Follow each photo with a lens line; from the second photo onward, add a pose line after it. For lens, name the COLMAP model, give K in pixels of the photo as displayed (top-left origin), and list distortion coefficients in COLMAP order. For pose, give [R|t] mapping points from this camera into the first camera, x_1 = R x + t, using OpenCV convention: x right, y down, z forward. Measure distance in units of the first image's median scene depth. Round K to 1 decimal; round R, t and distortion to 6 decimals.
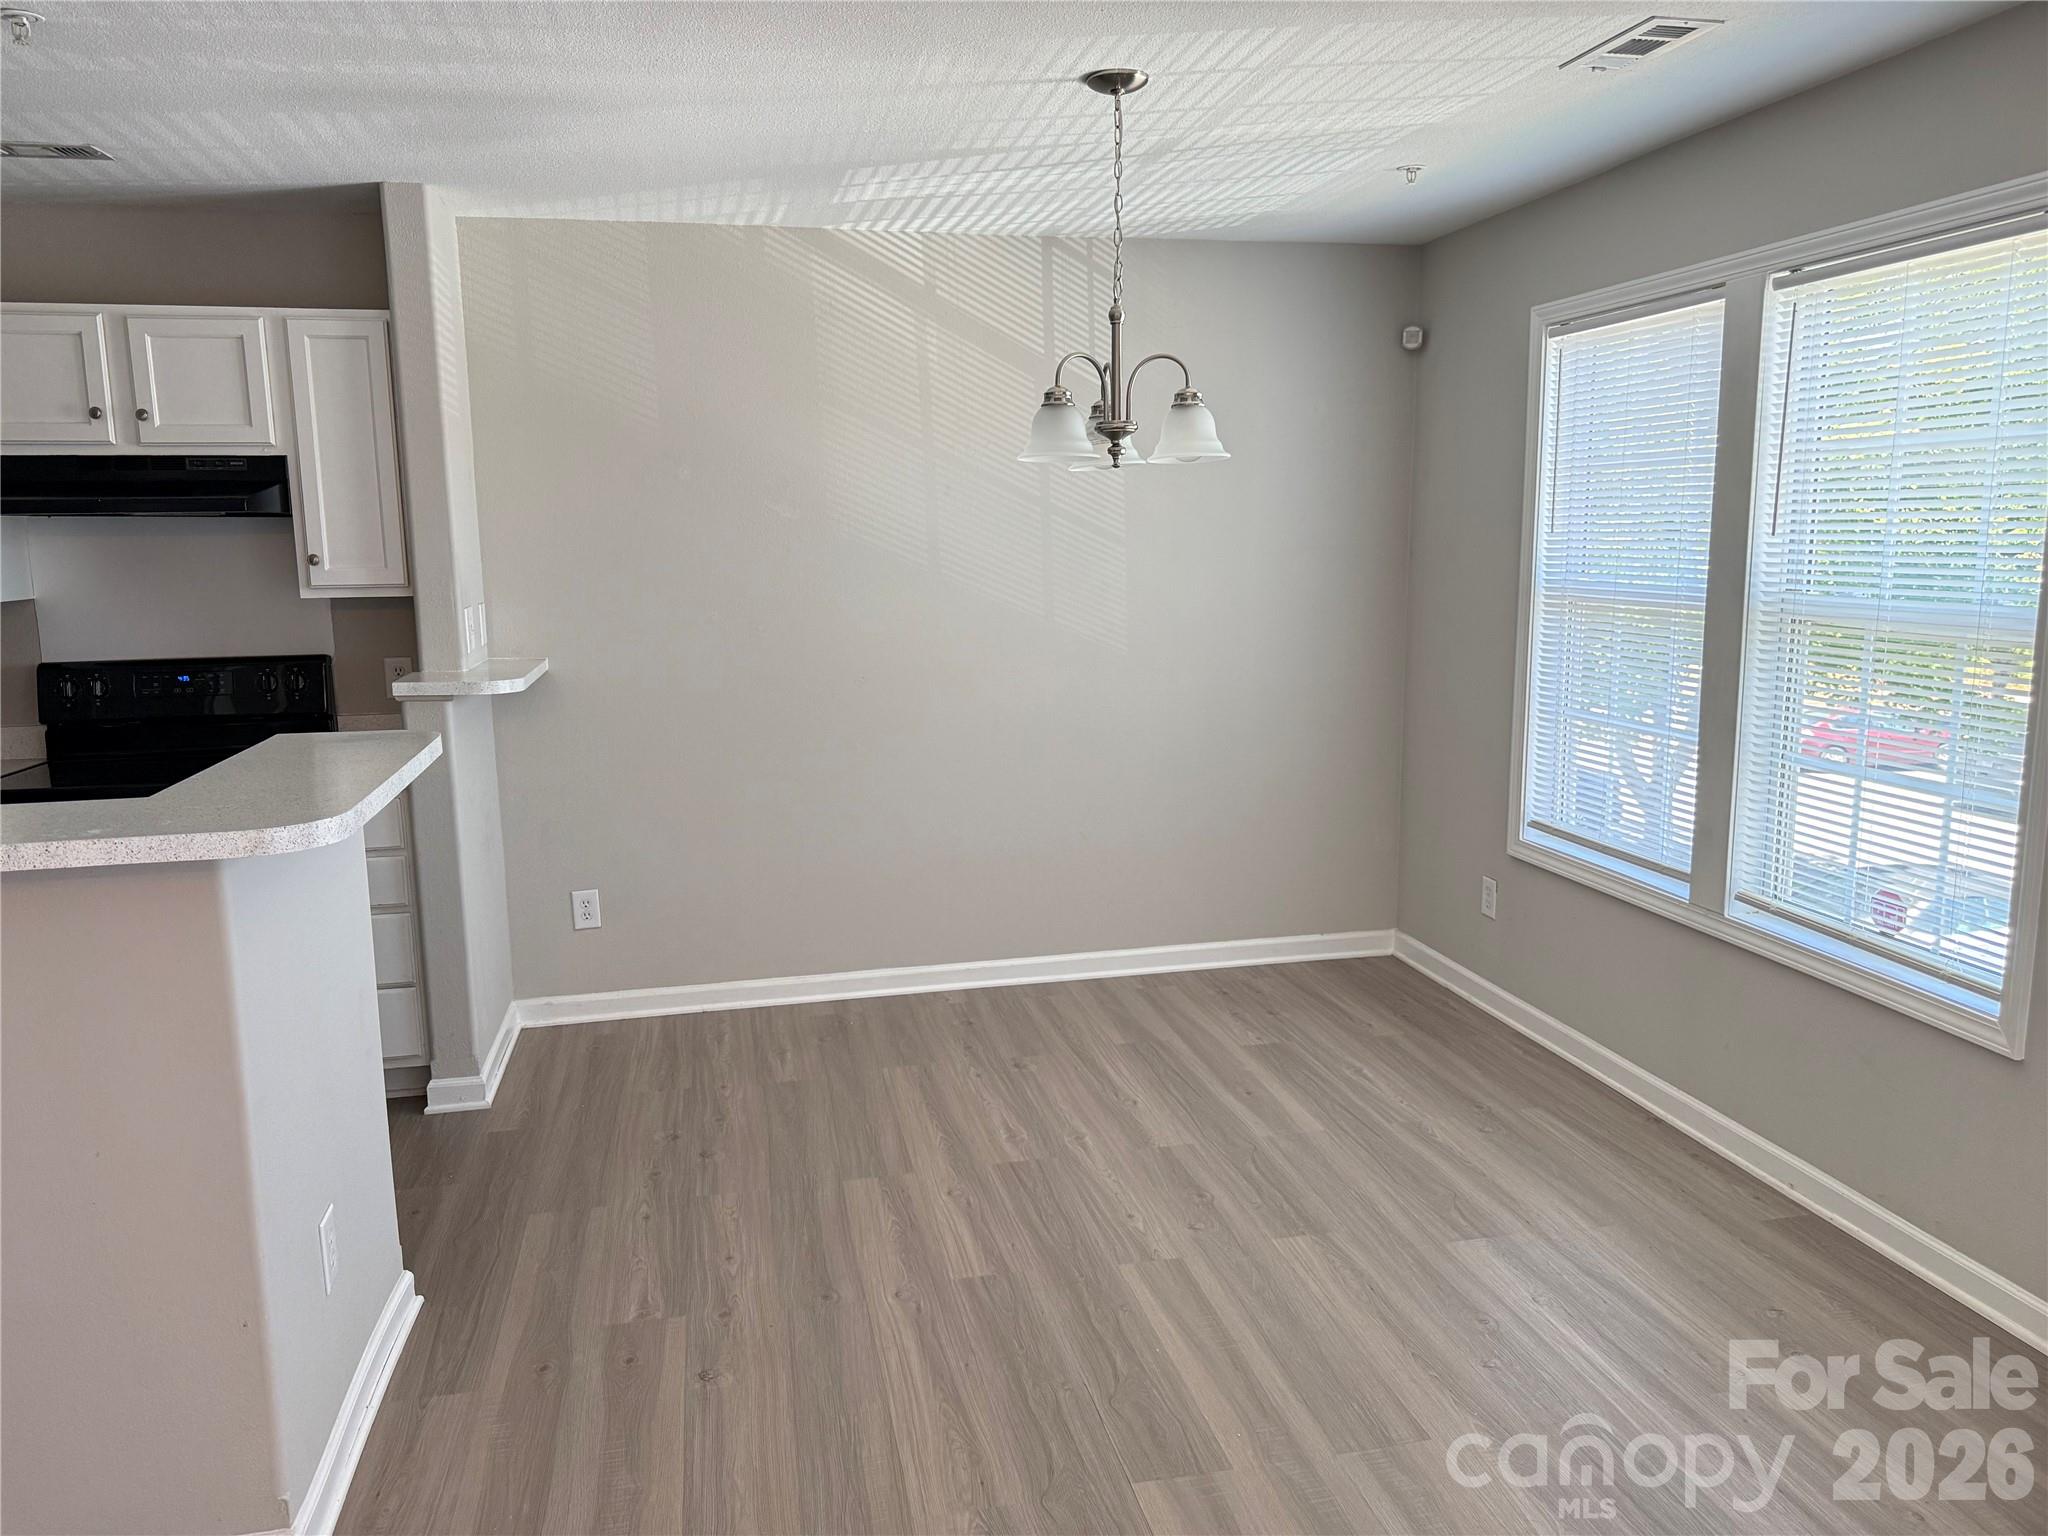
lens RADIAL K [[1449.2, 0, 1055.9], [0, 1449.2, 761.7], [0, 0, 1]] dist [-0.010398, -0.004251]
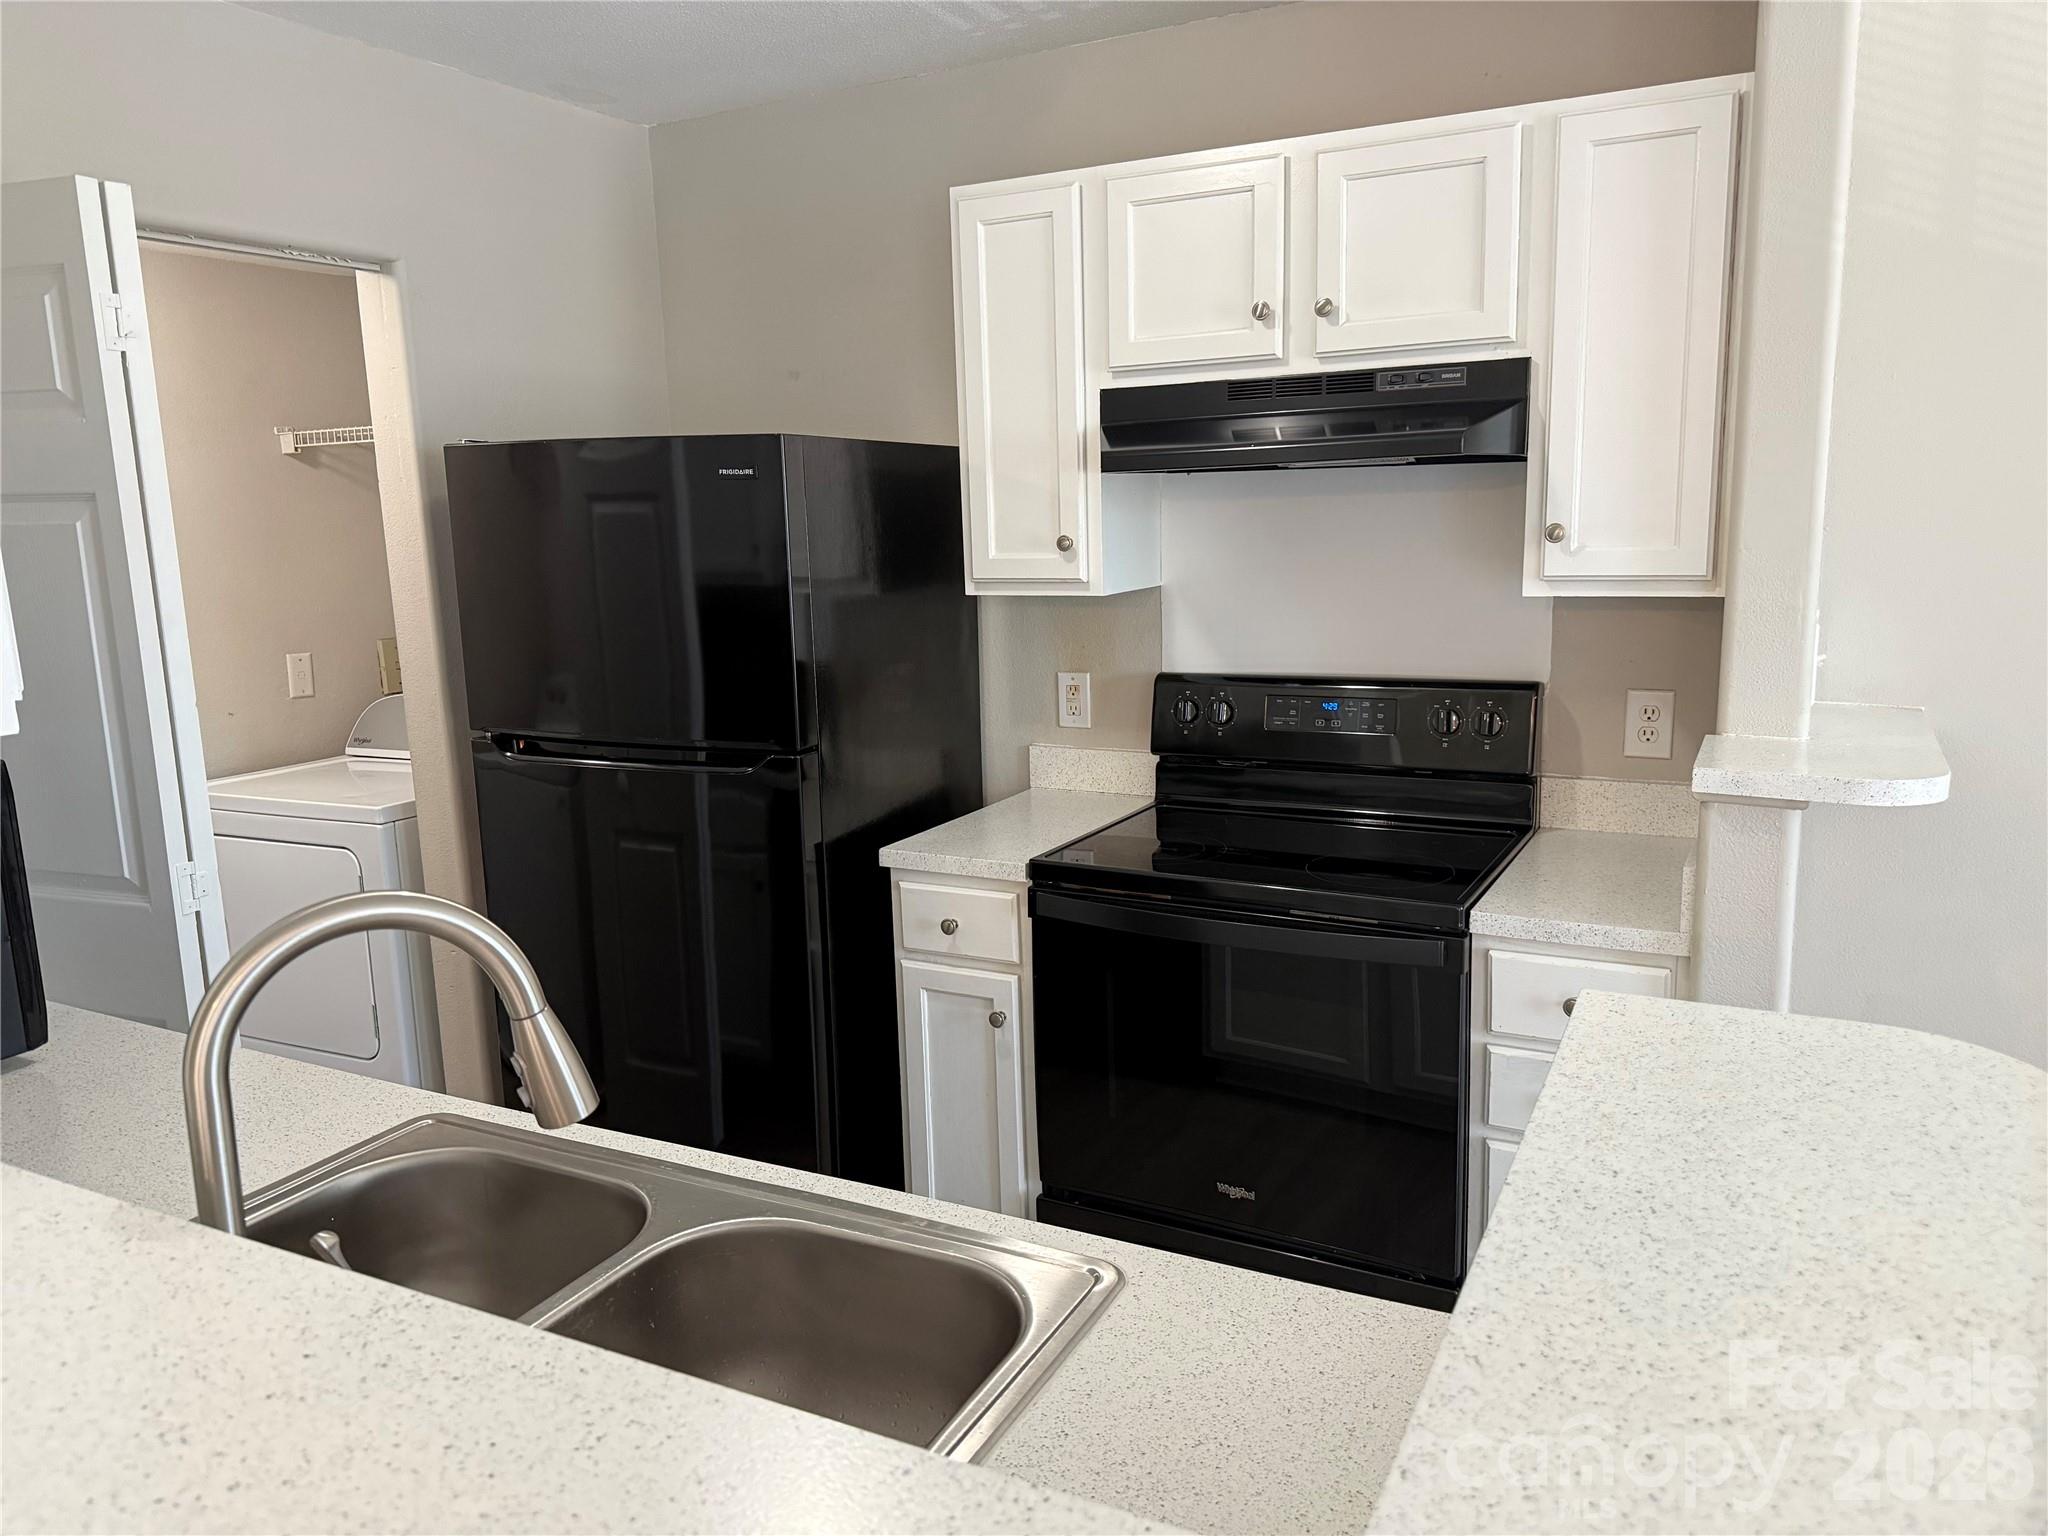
lens RADIAL K [[1436.6, 0, 1021.6], [0, 1436.6, 763.4], [0, 0, 1]] dist [0.145428, -0.240559]
pose [[0.749813, 0.104854, -0.653288, -0.271064], [-0.085441, 0.994441, 0.061545, -0.062994], [0.656110, 0.009671, 0.754604, 0.397755]]
